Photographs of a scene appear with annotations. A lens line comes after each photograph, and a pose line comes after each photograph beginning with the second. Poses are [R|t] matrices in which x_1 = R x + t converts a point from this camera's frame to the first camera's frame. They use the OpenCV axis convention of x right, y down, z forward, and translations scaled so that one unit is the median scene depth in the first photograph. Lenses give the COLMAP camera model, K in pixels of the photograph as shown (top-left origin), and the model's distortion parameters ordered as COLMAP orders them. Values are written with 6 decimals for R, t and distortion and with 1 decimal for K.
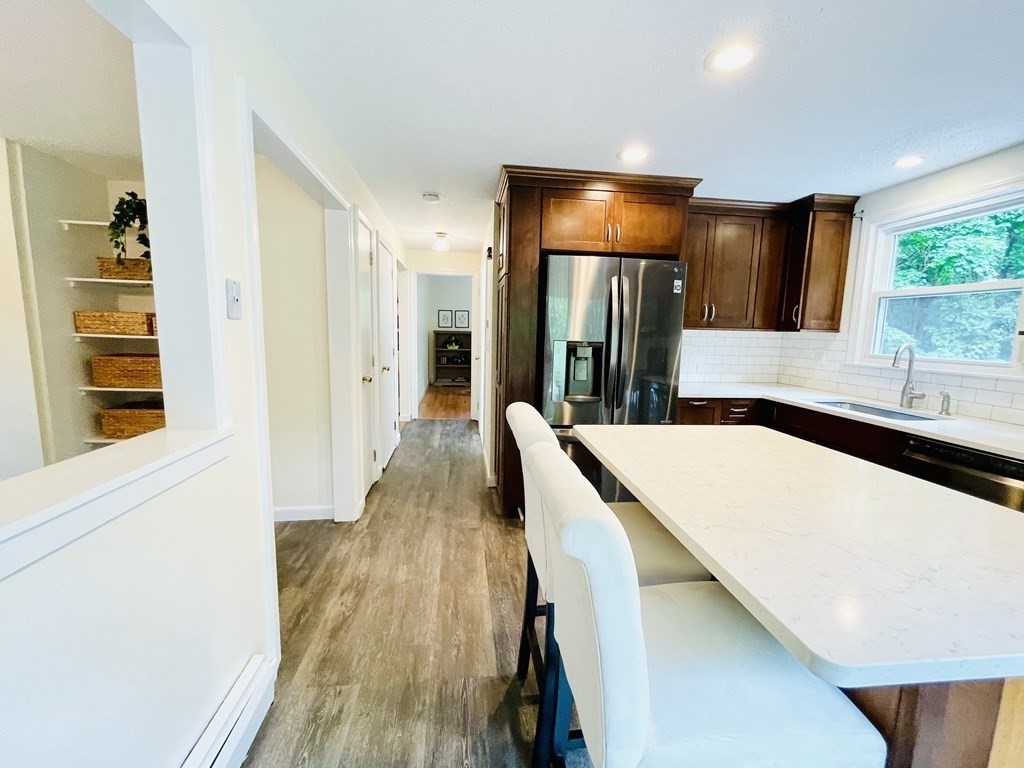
lens RADIAL K [[412.7, 0, 512.8], [0, 412.7, 379.4], [0, 0, 1]] dist [-0.010455, 0.000287]
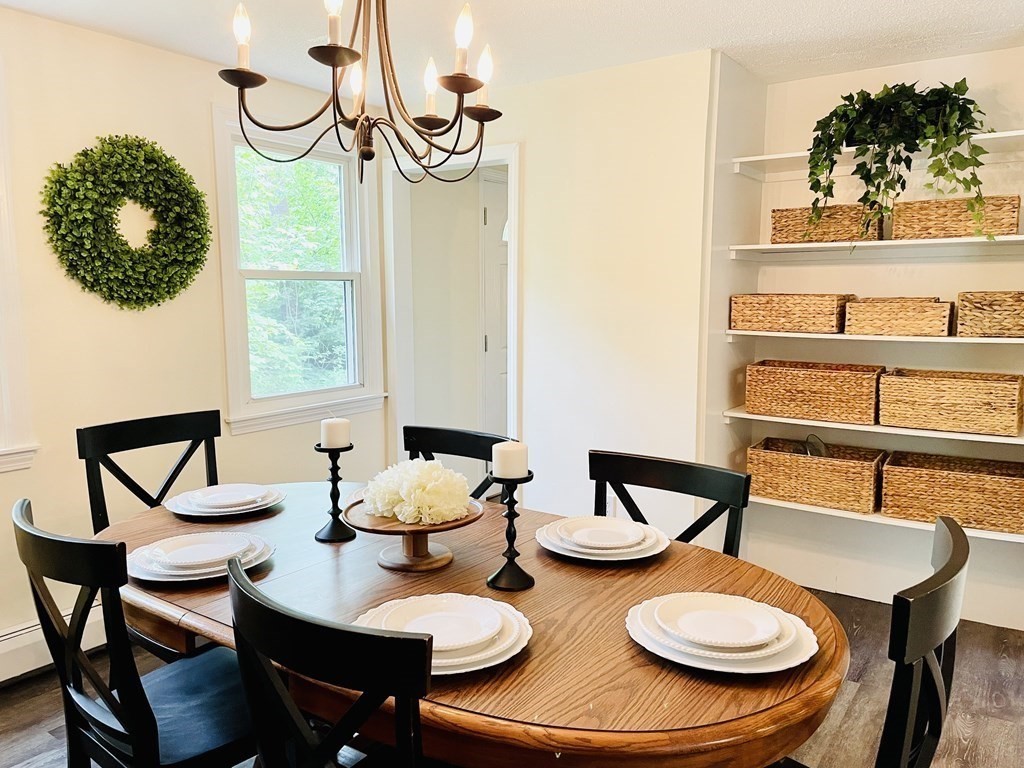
lens RADIAL K [[758.2, 0, 506.0], [0, 758.2, 386.5], [0, 0, 1]] dist [0.075168, -0.091802]
pose [[0.732409, 0.055163, -0.678626, -0.490866], [-0.072568, 0.997360, 0.002753, 0.001014], [0.676986, 0.047230, 0.734479, -0.141307]]
